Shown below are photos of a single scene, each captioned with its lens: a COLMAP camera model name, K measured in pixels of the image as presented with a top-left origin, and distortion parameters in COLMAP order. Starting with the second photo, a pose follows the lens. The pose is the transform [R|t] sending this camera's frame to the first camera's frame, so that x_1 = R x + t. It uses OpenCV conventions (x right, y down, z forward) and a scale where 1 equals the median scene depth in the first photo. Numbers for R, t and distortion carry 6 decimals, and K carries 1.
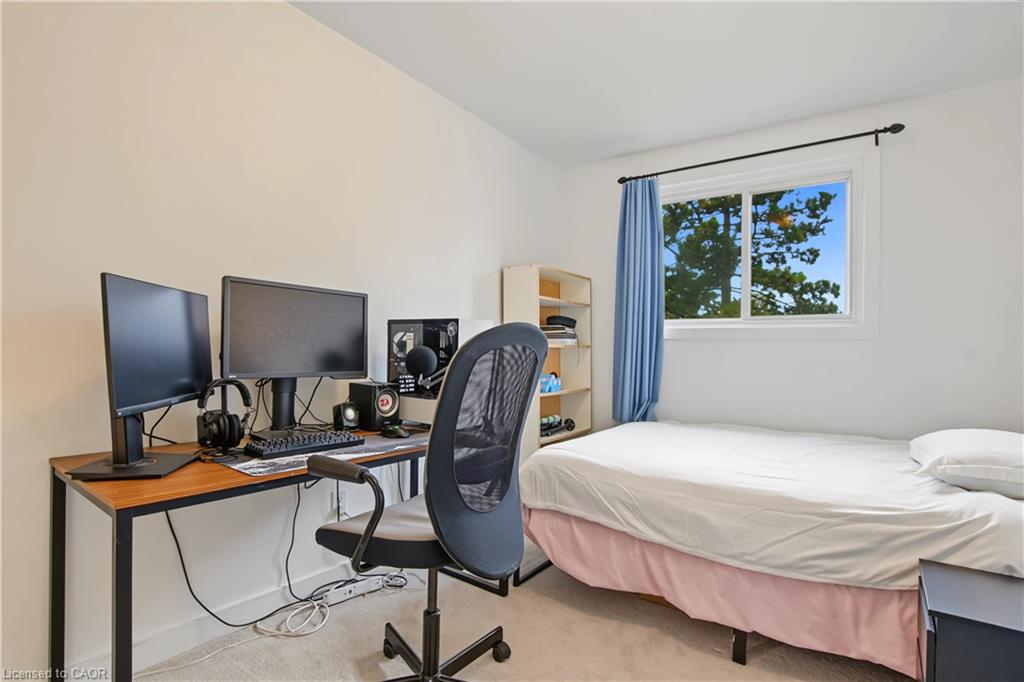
lens RADIAL K [[490.0, 0, 518.0], [0, 490.0, 342.6], [0, 0, 1]] dist [-0.047063, -0.000418]
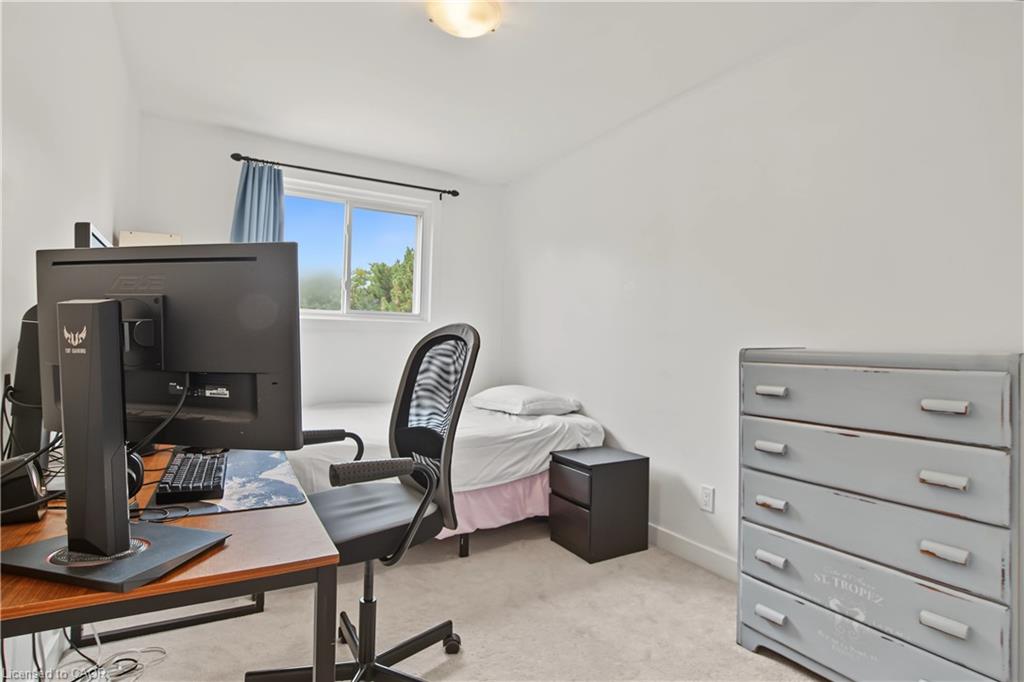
lens RADIAL K [[490.0, 0, 518.0], [0, 490.0, 342.6], [0, 0, 1]] dist [-0.047063, -0.000418]
pose [[0.386528, -0.012354, 0.922195, -0.946056], [-0.019690, 0.999572, 0.021643, -0.024477], [-0.922067, -0.026524, 0.386119, 0.326513]]
